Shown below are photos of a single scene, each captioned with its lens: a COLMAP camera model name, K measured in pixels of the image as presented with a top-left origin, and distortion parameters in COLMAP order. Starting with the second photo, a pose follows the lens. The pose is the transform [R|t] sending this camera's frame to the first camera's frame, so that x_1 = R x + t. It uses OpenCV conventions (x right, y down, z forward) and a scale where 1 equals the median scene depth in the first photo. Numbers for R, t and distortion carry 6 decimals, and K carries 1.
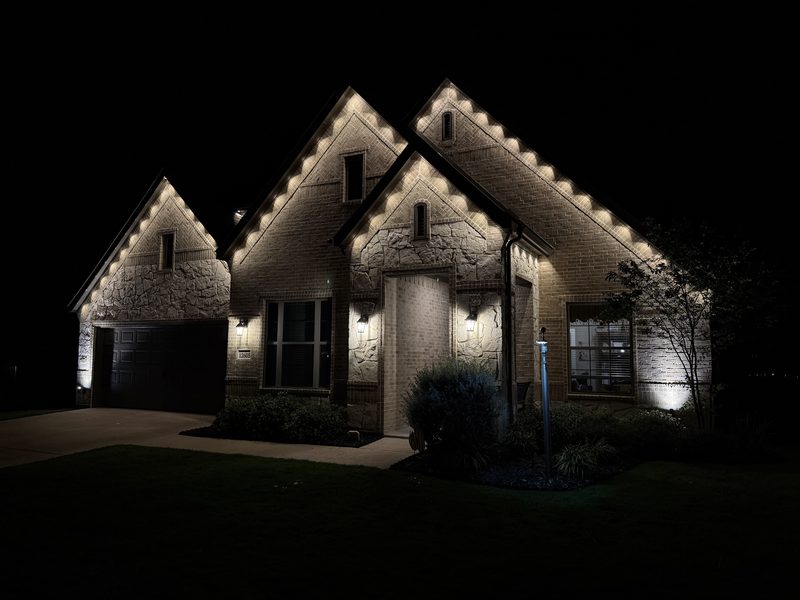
lens RADIAL K [[568.8, 0, 400.0], [0, 568.8, 300.0], [0, 0, 1]] dist [0.130894, -0.187822]
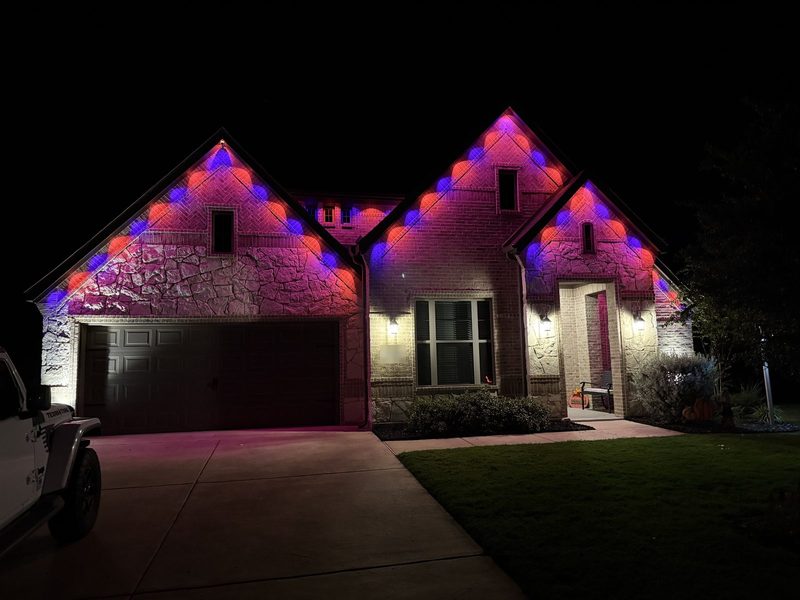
lens RADIAL K [[568.8, 0, 400.0], [0, 568.8, 300.0], [0, 0, 1]] dist [0.130894, -0.187822]
pose [[0.783444, 0.047295, 0.619661, -0.912617], [-0.030693, 0.998828, -0.037428, 0.043795], [-0.620704, 0.010303, 0.783977, 0.272345]]
